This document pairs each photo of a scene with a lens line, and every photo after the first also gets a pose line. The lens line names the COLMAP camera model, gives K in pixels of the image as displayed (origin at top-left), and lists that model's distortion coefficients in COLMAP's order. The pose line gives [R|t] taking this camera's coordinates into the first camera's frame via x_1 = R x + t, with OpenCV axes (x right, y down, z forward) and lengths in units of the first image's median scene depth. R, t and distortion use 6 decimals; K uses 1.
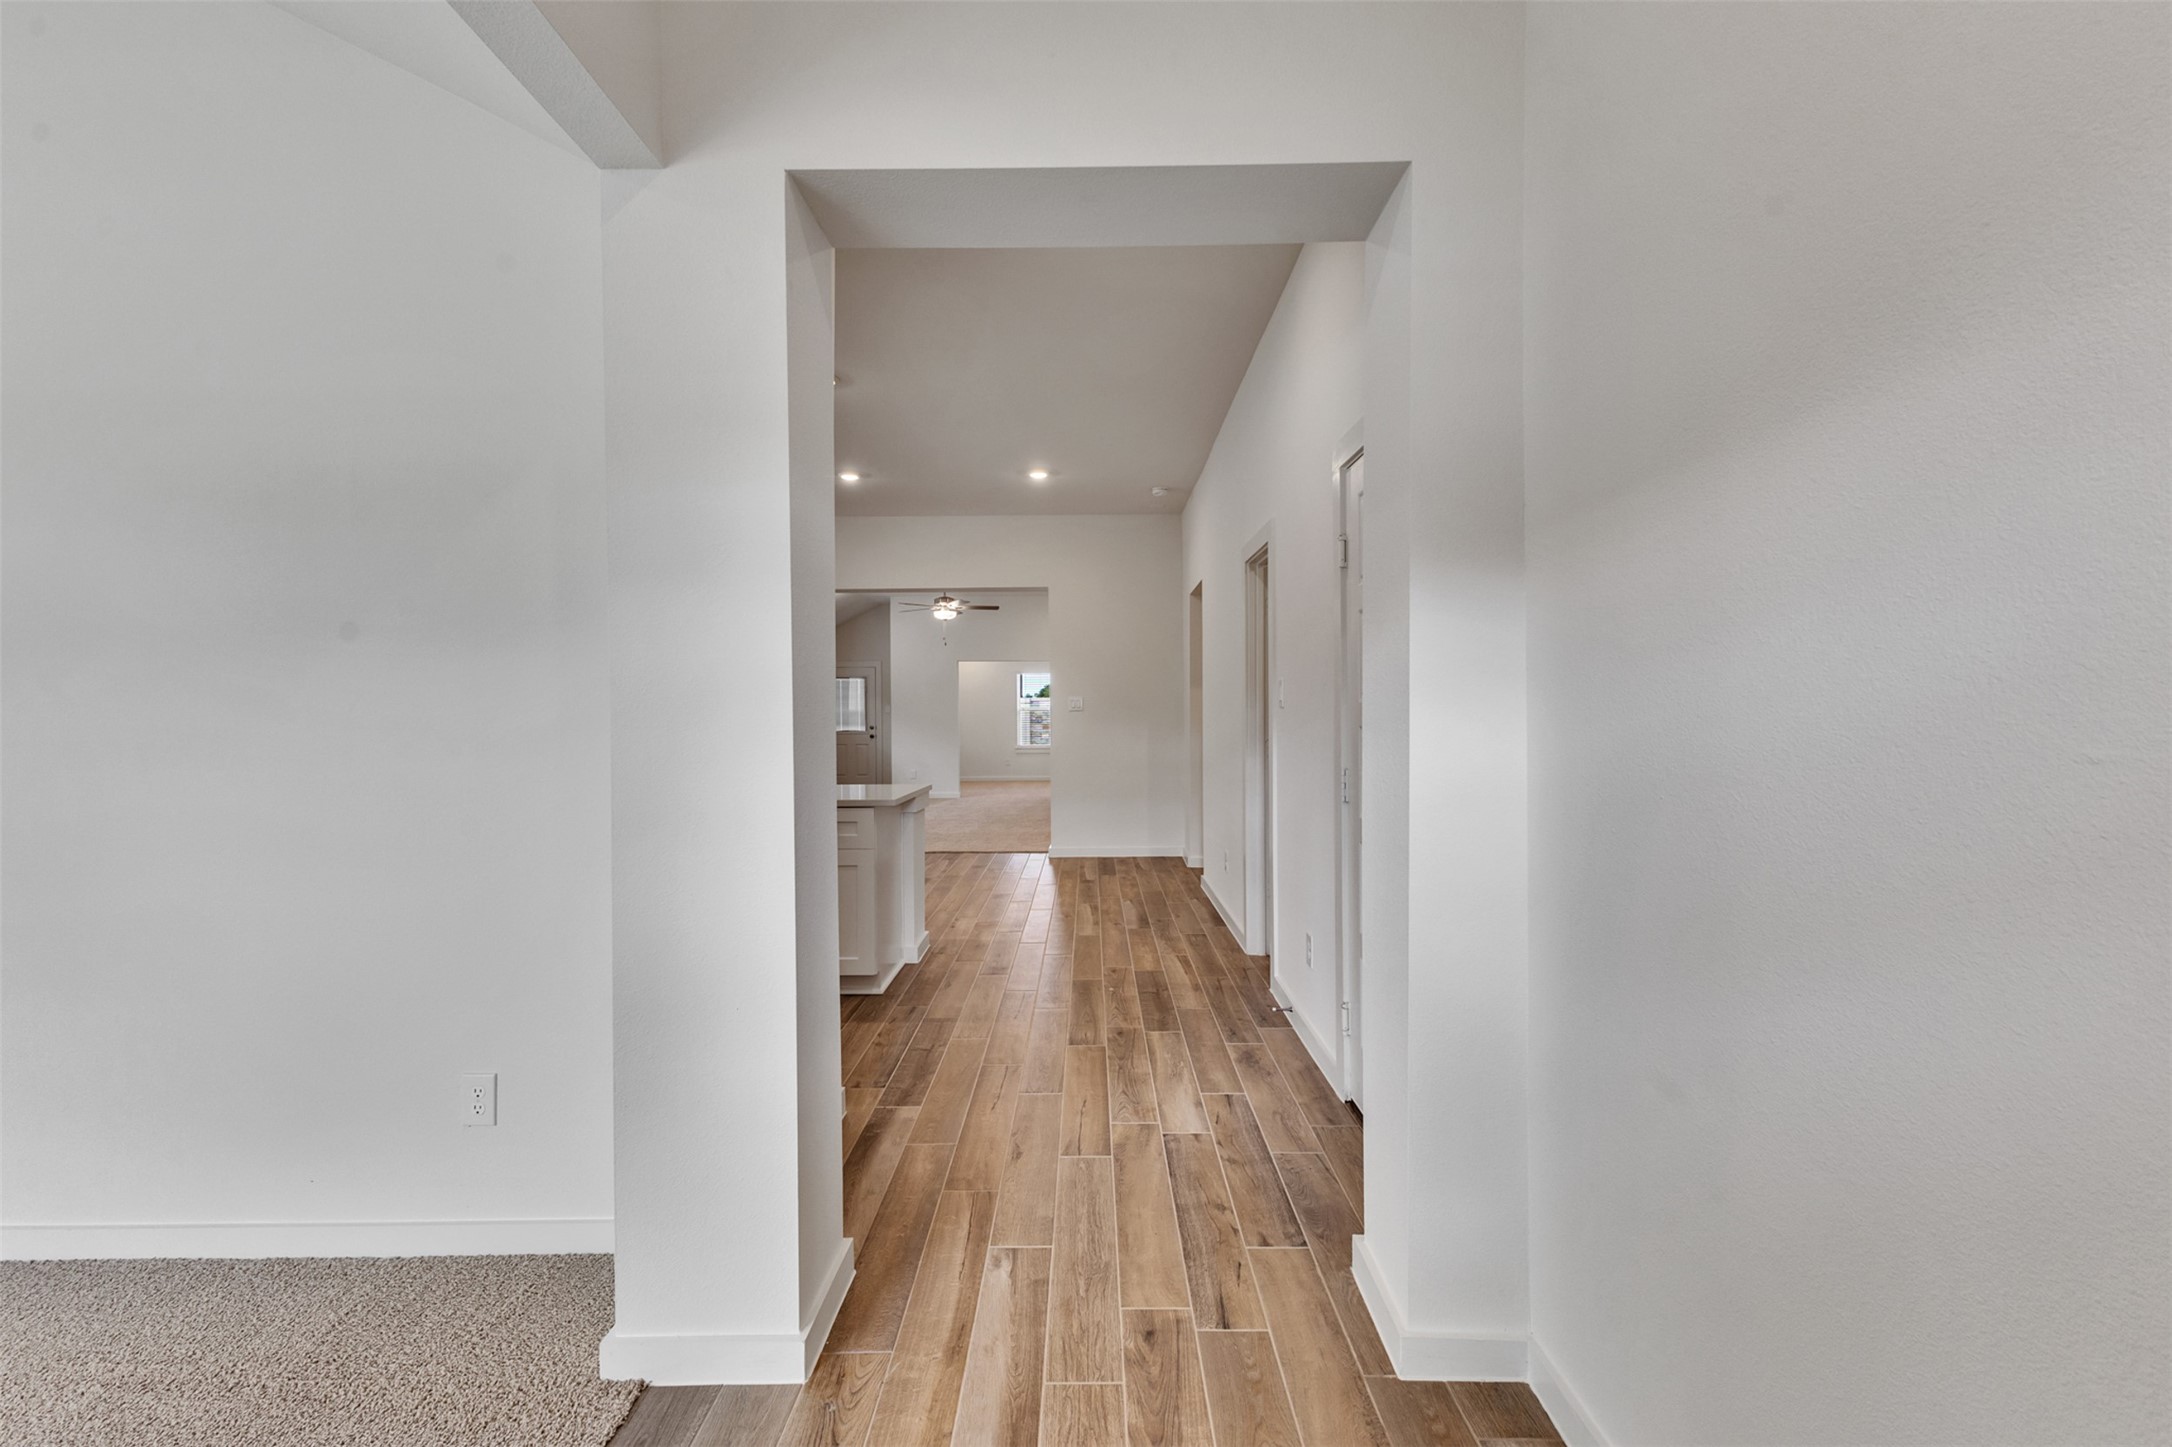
lens RADIAL K [[932.9, 0, 1085.8], [0, 932.9, 718.9], [0, 0, 1]] dist [0.016703, -0.004735]
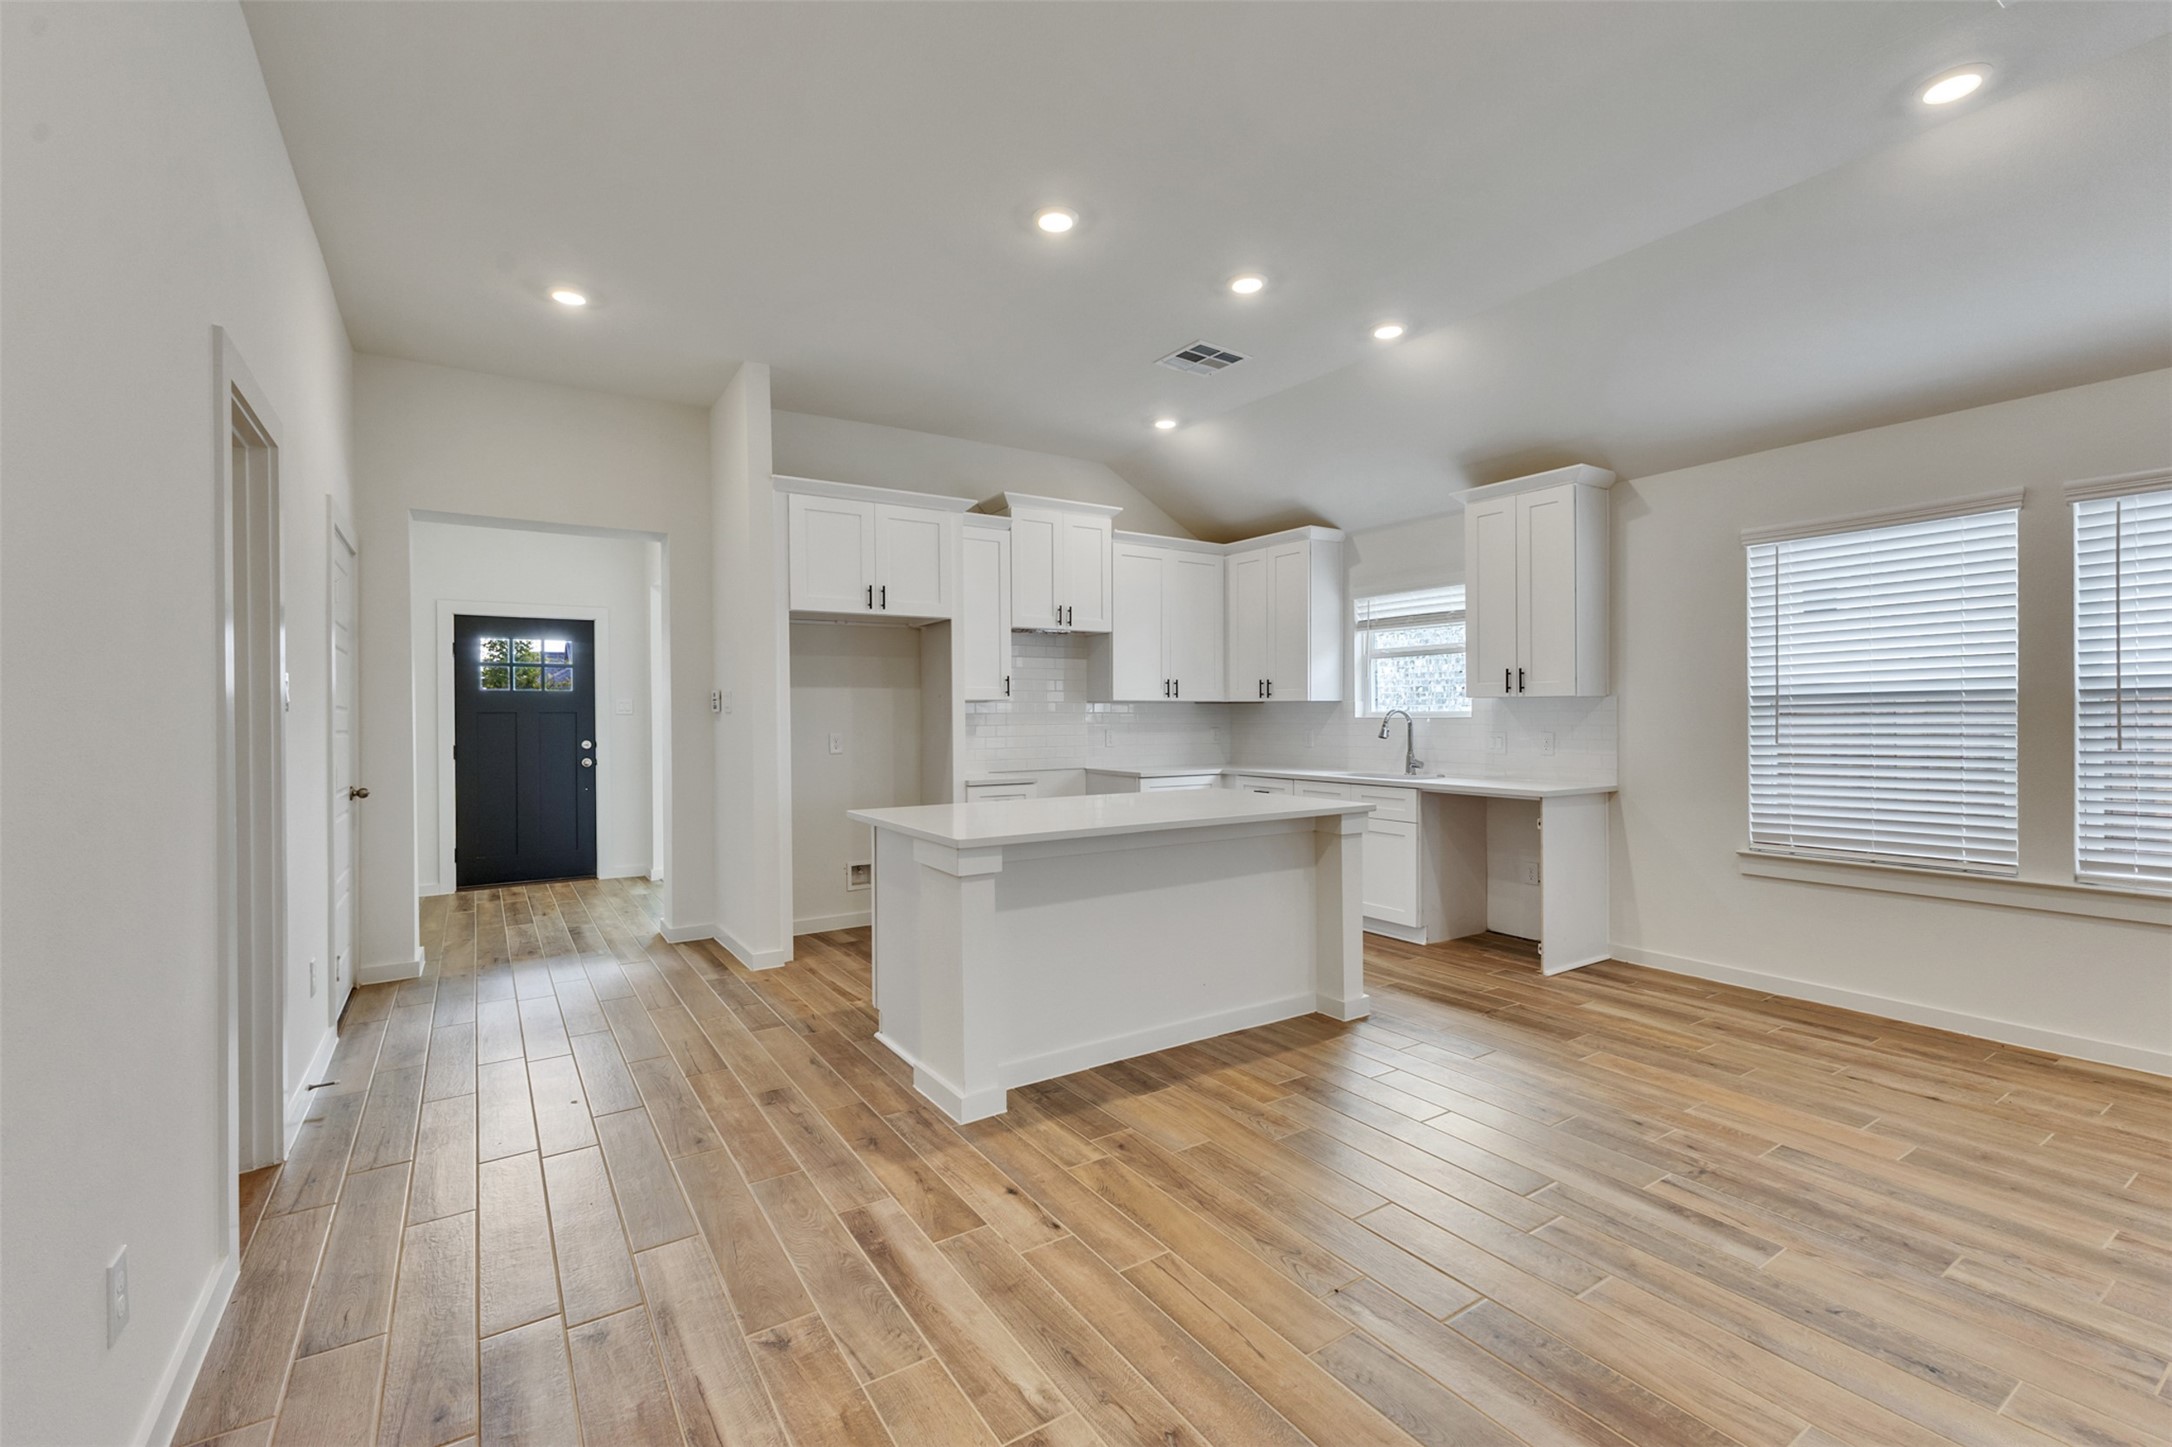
lens RADIAL K [[932.9, 0, 1085.8], [0, 932.9, 718.9], [0, 0, 1]] dist [0.016703, -0.004735]
pose [[-0.834034, 0.016303, -0.551472, 0.052729], [0.010413, 0.999850, 0.013809, -0.005734], [0.551614, 0.005774, -0.834079, 1.042677]]
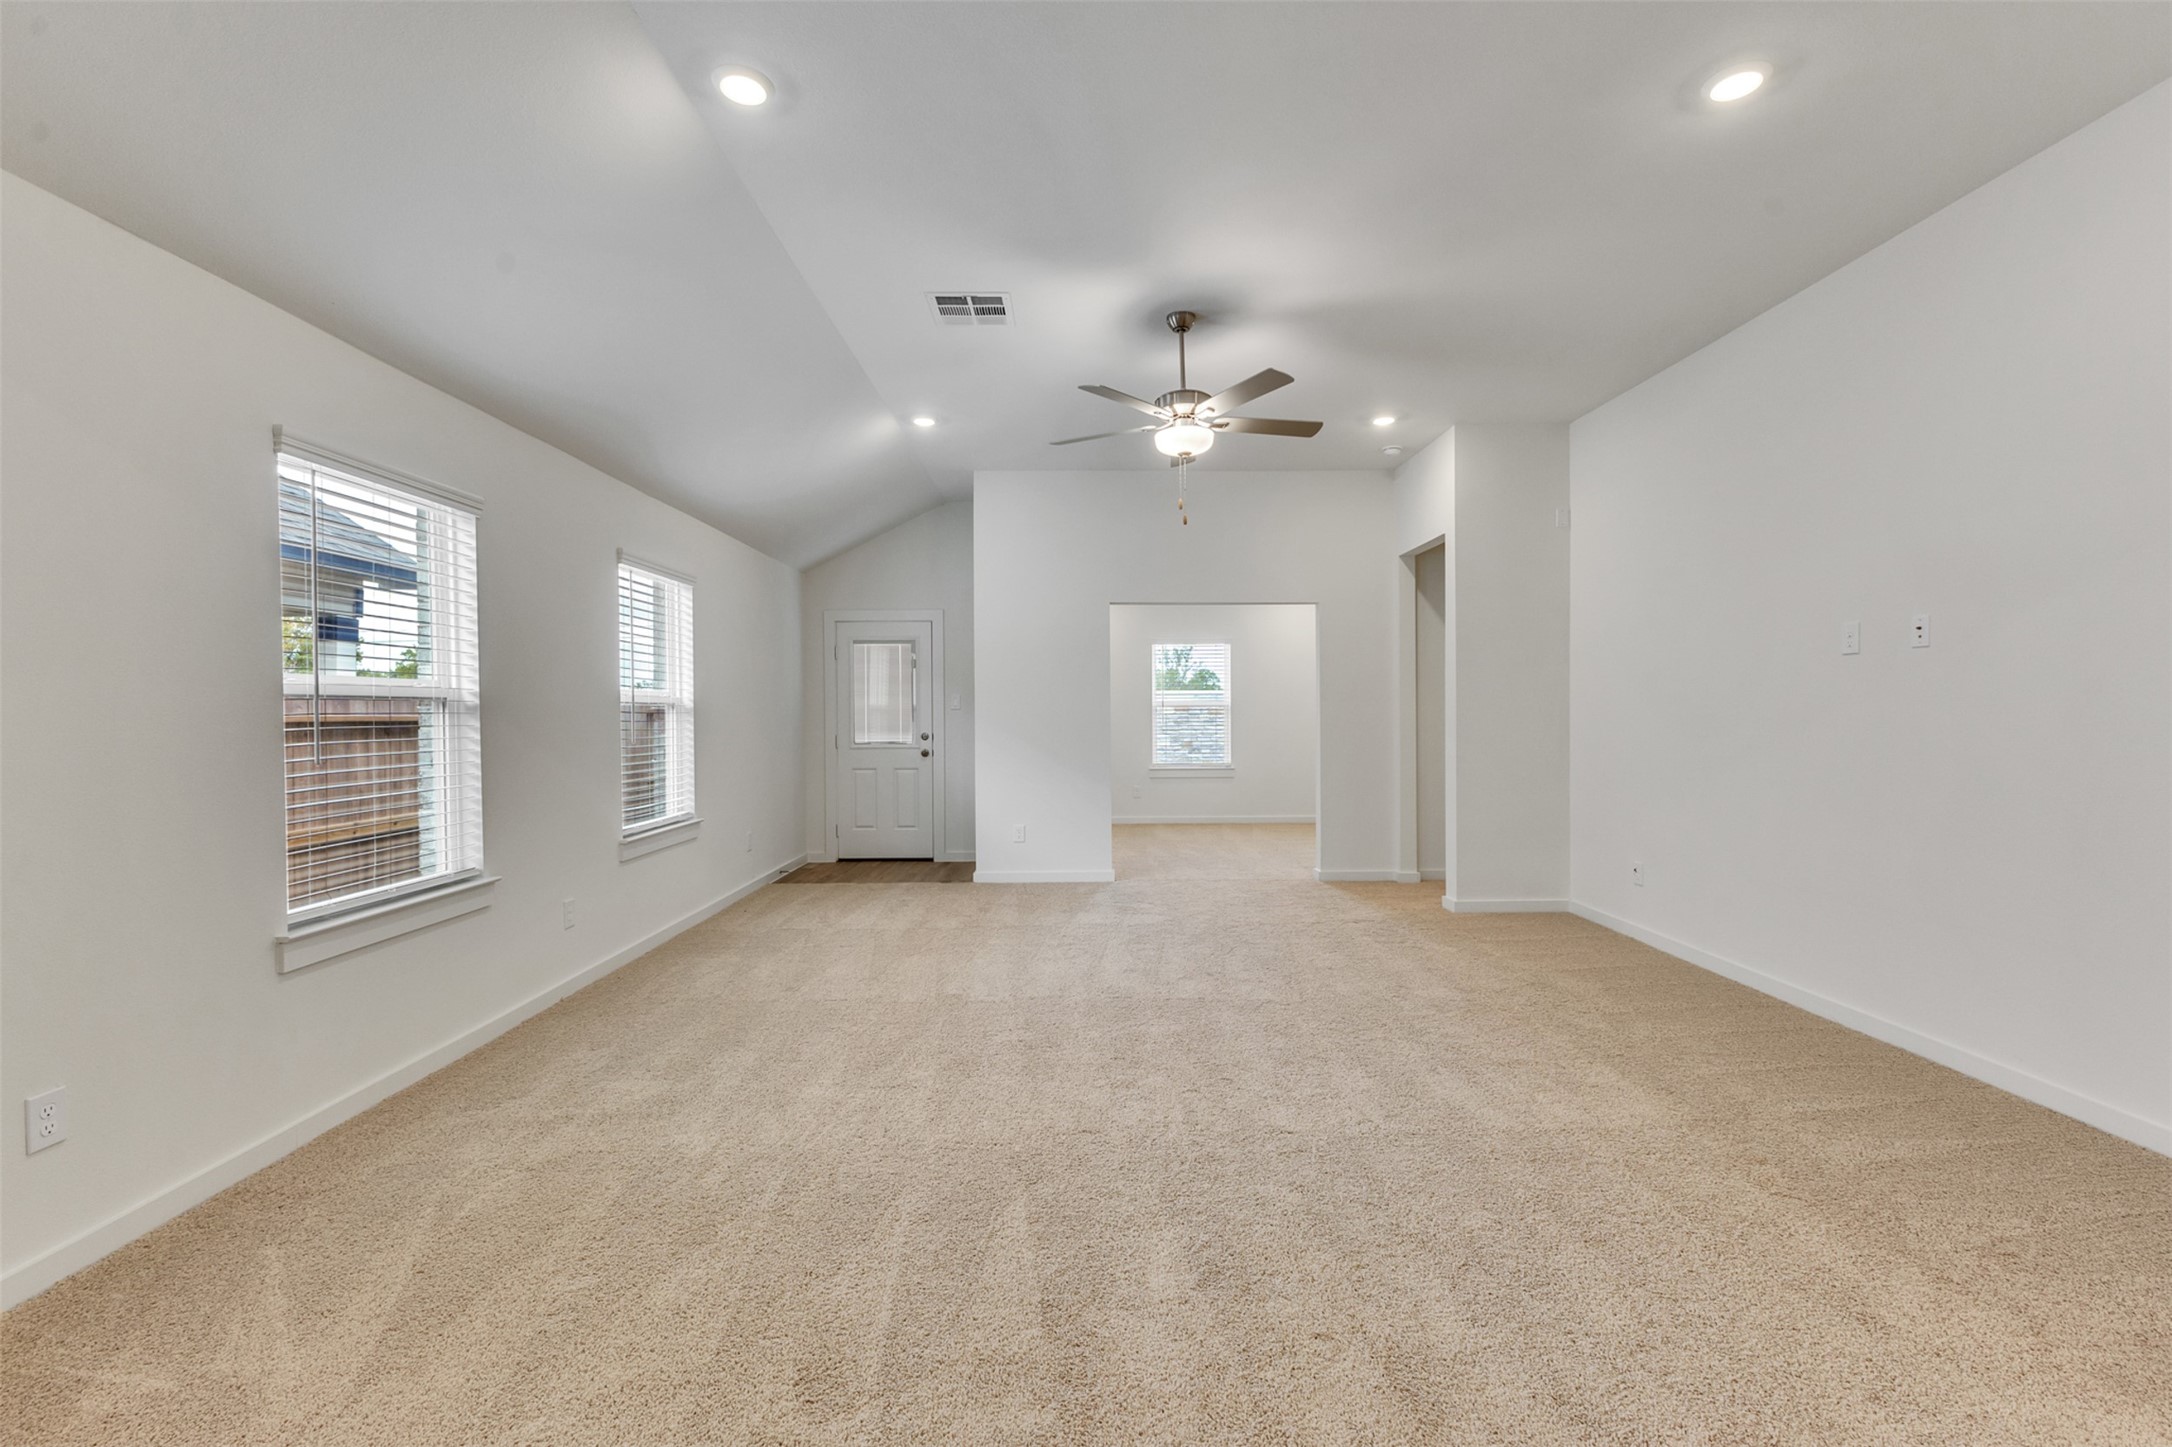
lens RADIAL K [[932.9, 0, 1085.8], [0, 932.9, 718.9], [0, 0, 1]] dist [0.016703, -0.004735]
pose [[0.999861, 0.004426, 0.016048, -0.296927], [-0.004441, 0.999990, 0.000848, -0.001867], [-0.016044, -0.000919, 0.999871, 0.958434]]
